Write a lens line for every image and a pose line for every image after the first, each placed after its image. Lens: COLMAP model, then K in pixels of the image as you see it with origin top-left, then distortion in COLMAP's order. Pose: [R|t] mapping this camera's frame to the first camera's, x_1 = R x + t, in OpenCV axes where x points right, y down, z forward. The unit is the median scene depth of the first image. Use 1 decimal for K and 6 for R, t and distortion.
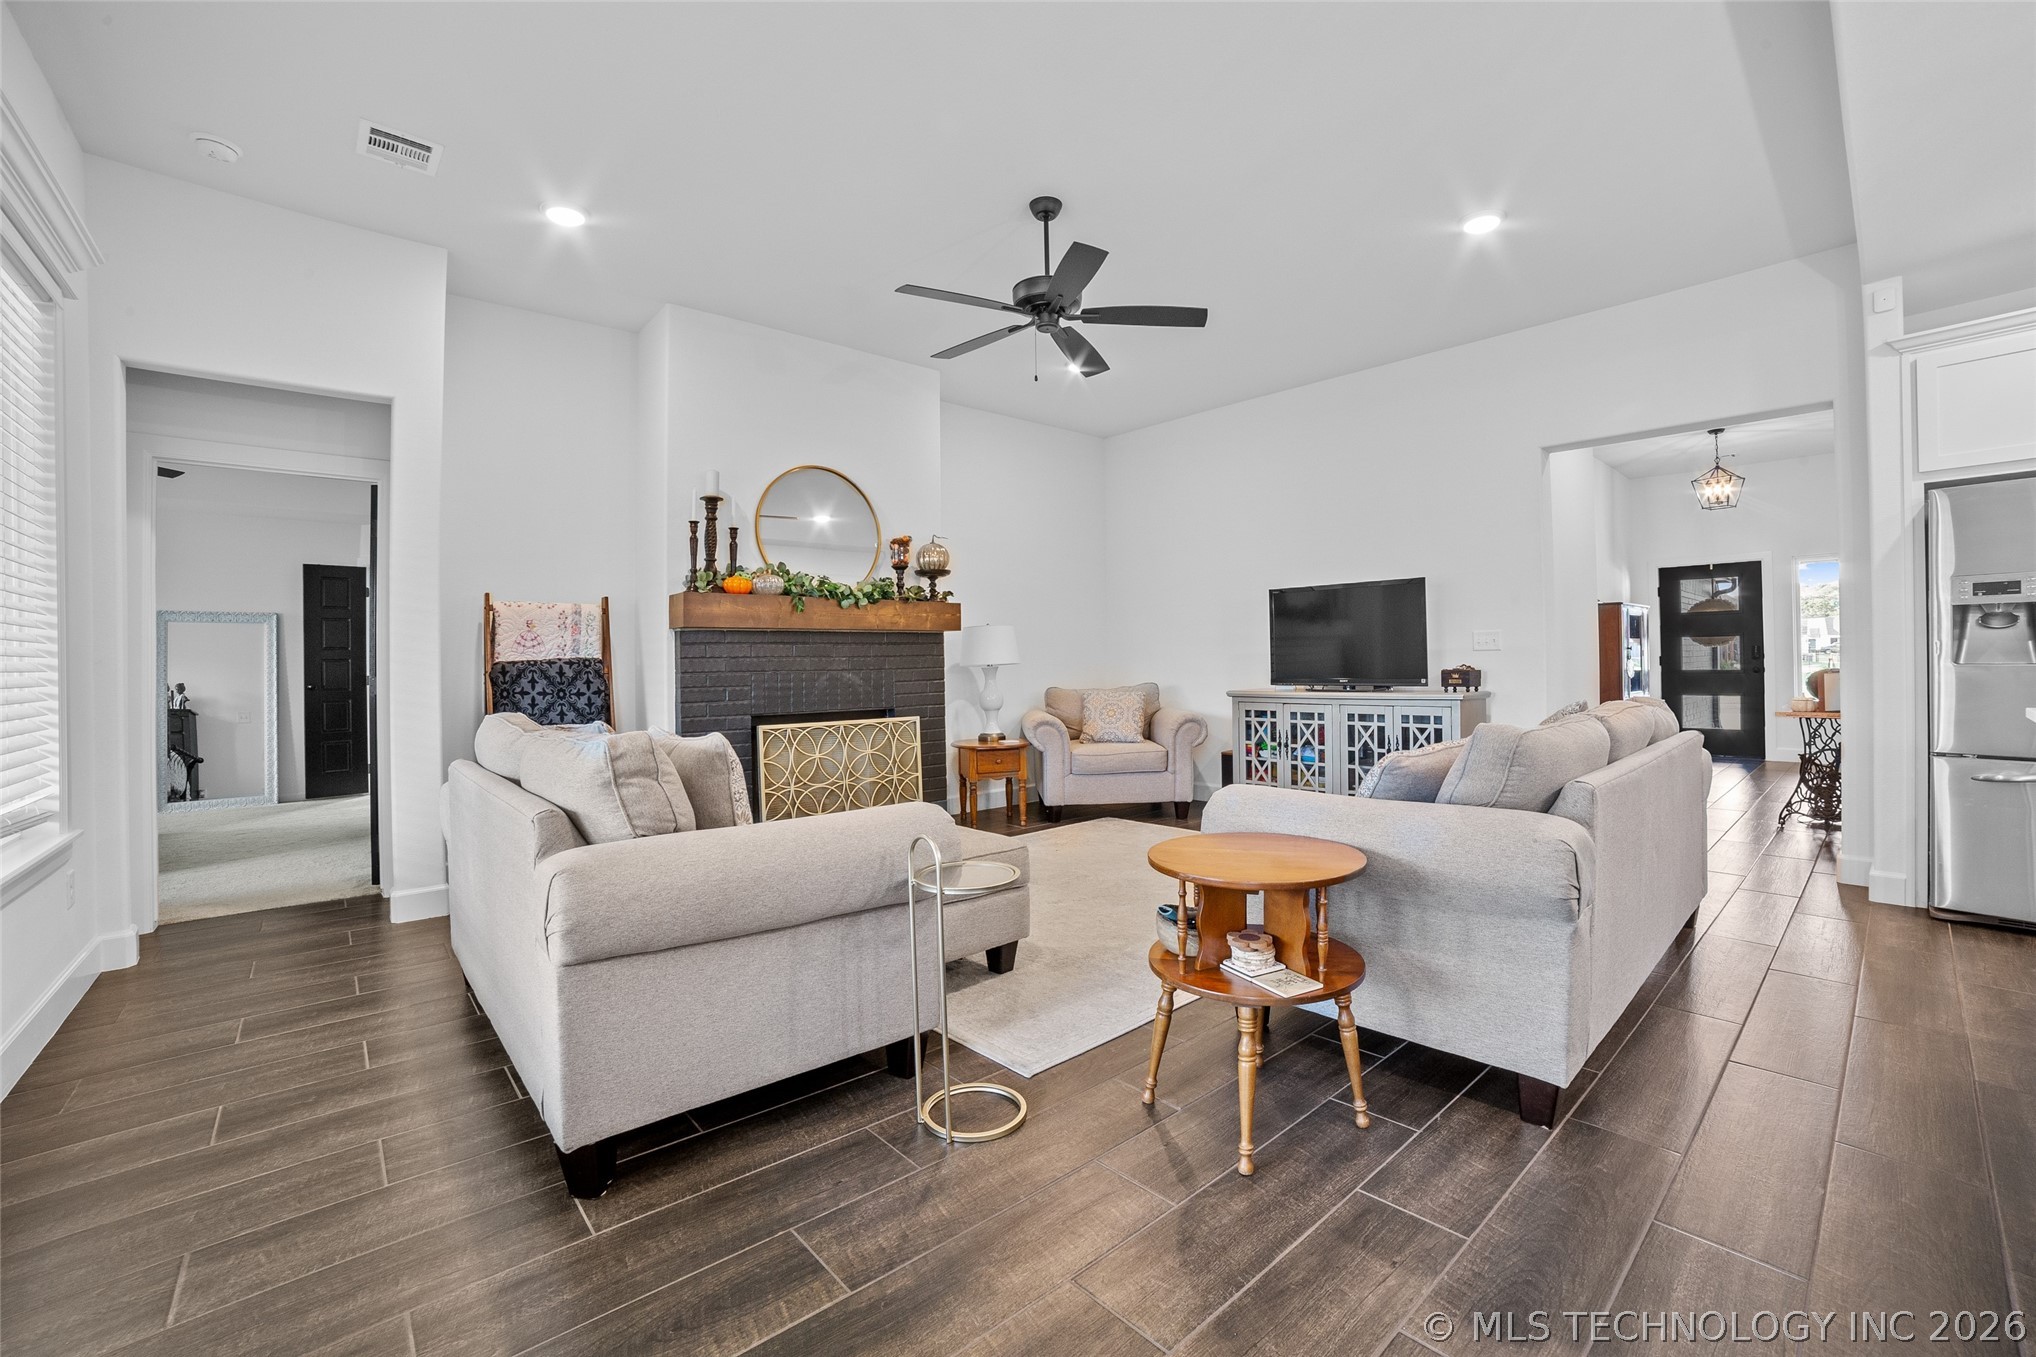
lens RADIAL K [[879.1, 0, 1010.0], [0, 879.1, 661.9], [0, 0, 1]] dist [-0.027346, 0.003828]
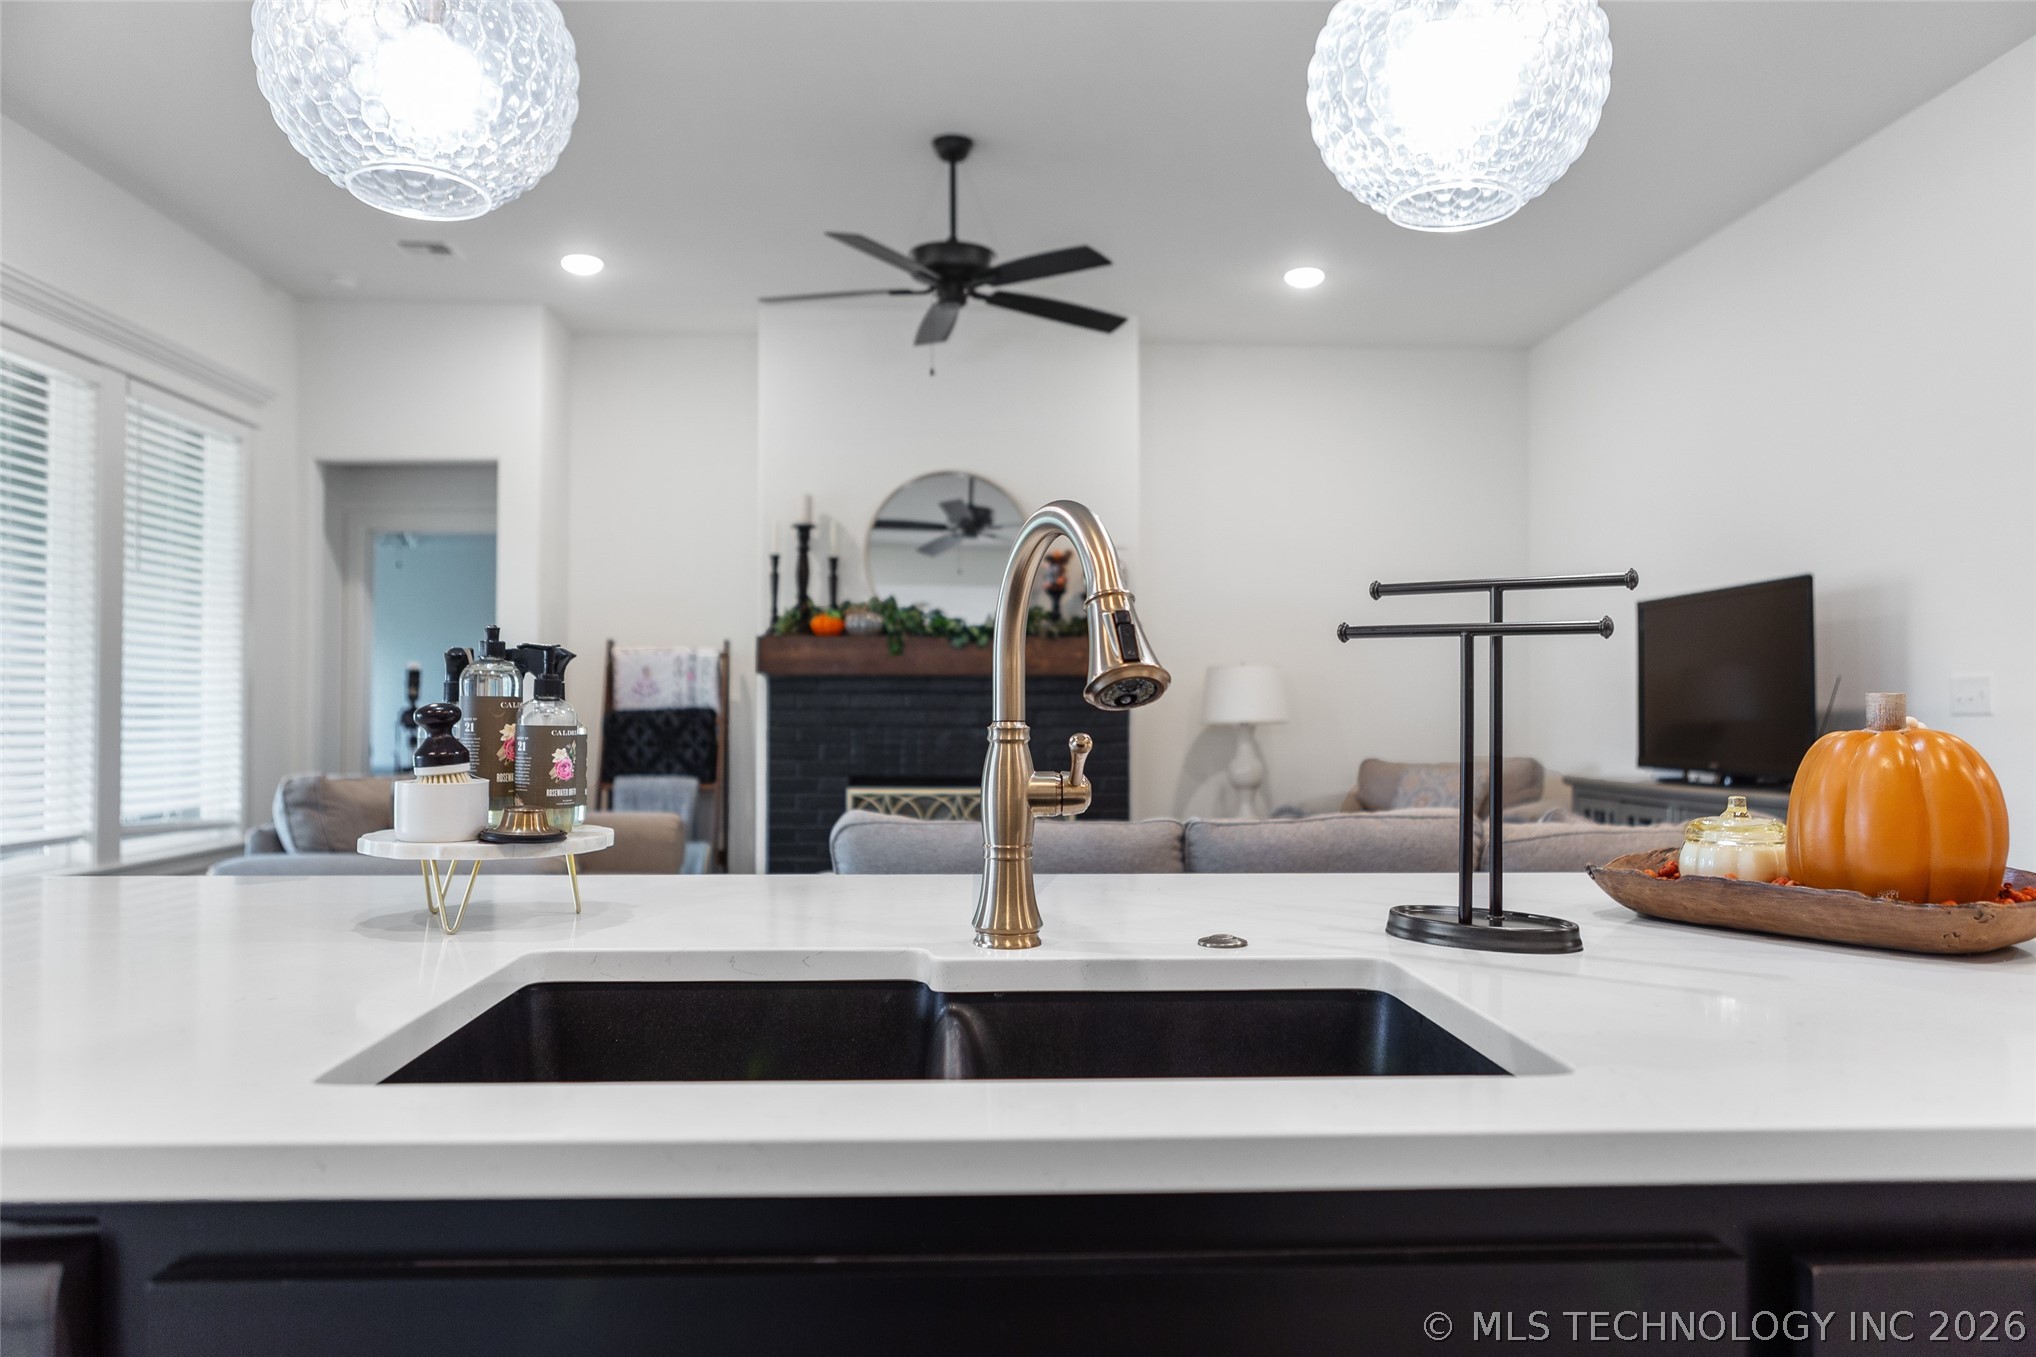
lens RADIAL K [[1462.6, 0, 1064.2], [0, 1462.6, 674.8], [0, 0, 1]] dist [-0.000850, 0.000406]
pose [[0.790371, 0.000062, -0.612628, 0.761322], [-0.012664, 0.999788, -0.016237, -0.017716], [0.612497, 0.020592, 0.790204, 0.006809]]
